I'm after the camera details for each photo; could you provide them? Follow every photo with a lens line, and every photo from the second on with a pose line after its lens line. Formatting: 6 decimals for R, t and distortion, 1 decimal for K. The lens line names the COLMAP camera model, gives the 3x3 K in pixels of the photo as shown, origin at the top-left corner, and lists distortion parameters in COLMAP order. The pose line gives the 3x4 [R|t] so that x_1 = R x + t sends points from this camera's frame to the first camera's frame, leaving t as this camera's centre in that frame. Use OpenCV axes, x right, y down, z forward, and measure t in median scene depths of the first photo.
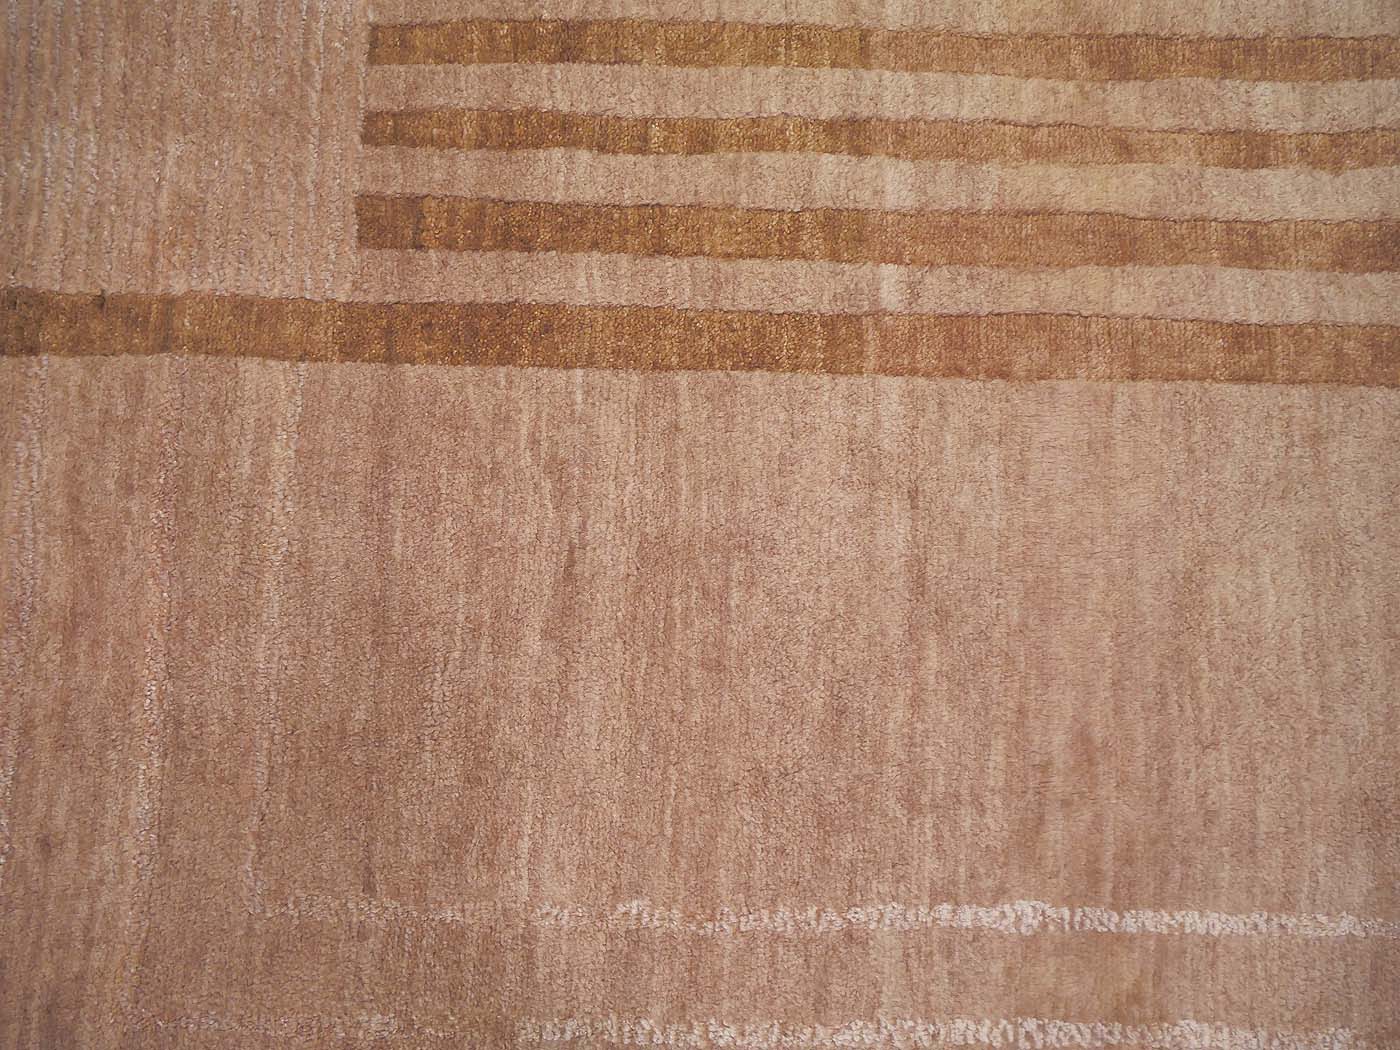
lens RADIAL K [[1380.3, 0, 700.2], [0, 1380.3, 527.7], [0, 0, 1]] dist [-0.034888, 0.000000]
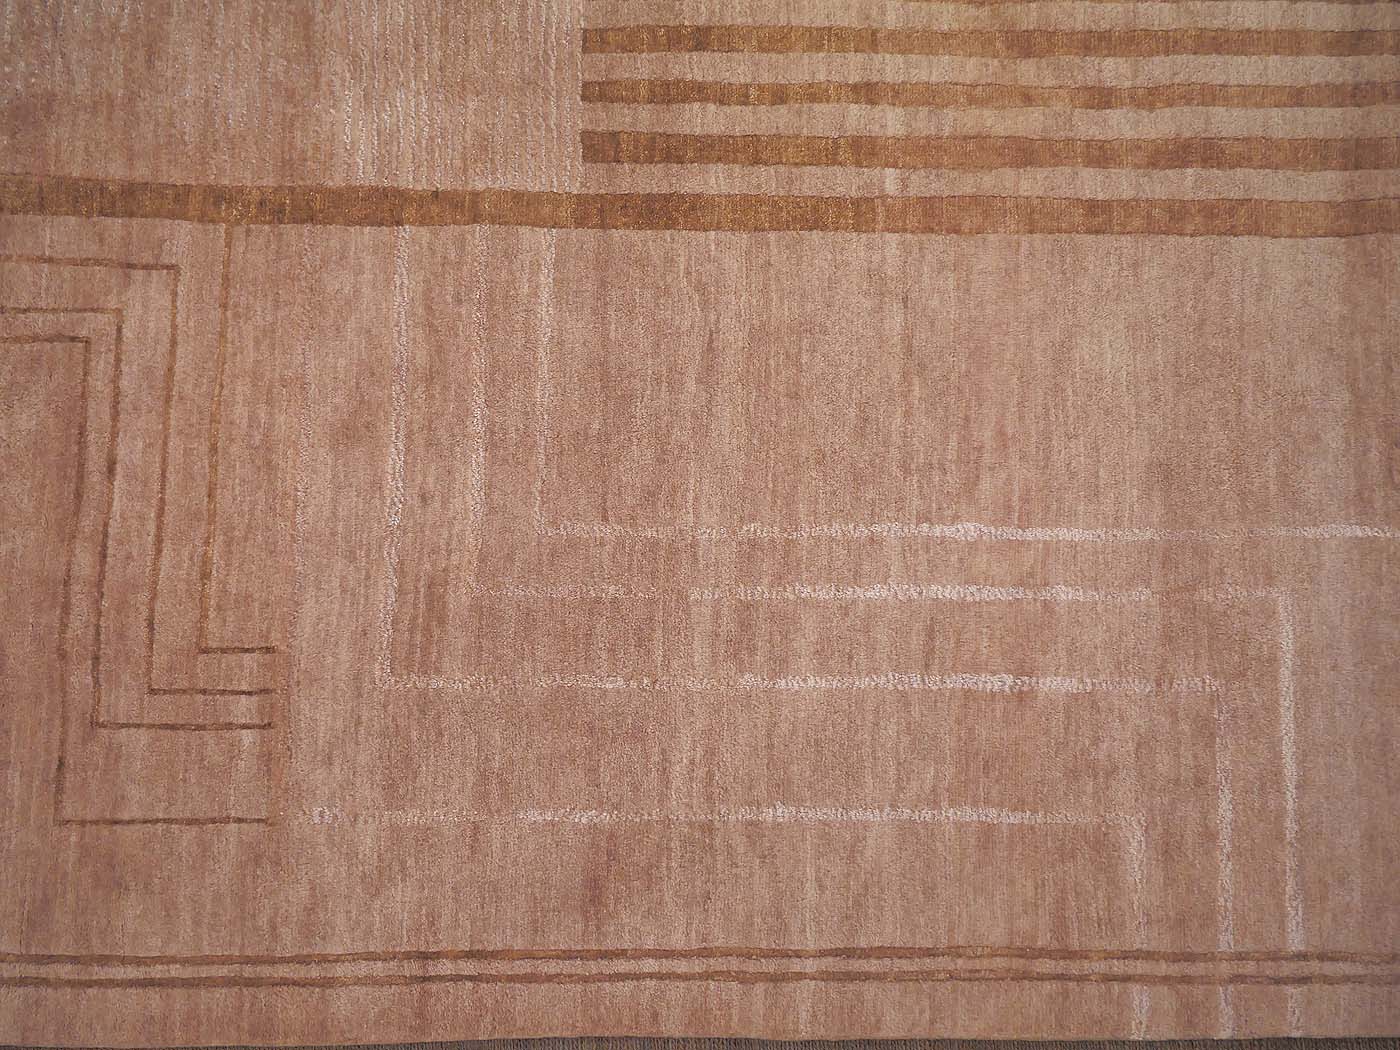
lens RADIAL K [[1887.1, 0, 699.1], [0, 1887.1, 523.1], [0, 0, 1]] dist [-0.008962, 0.000000]
pose [[0.999819, -0.014096, 0.012767, -0.142552], [0.014015, 0.999881, 0.006395, 0.241802], [-0.012855, -0.006214, 0.999898, -1.404604]]
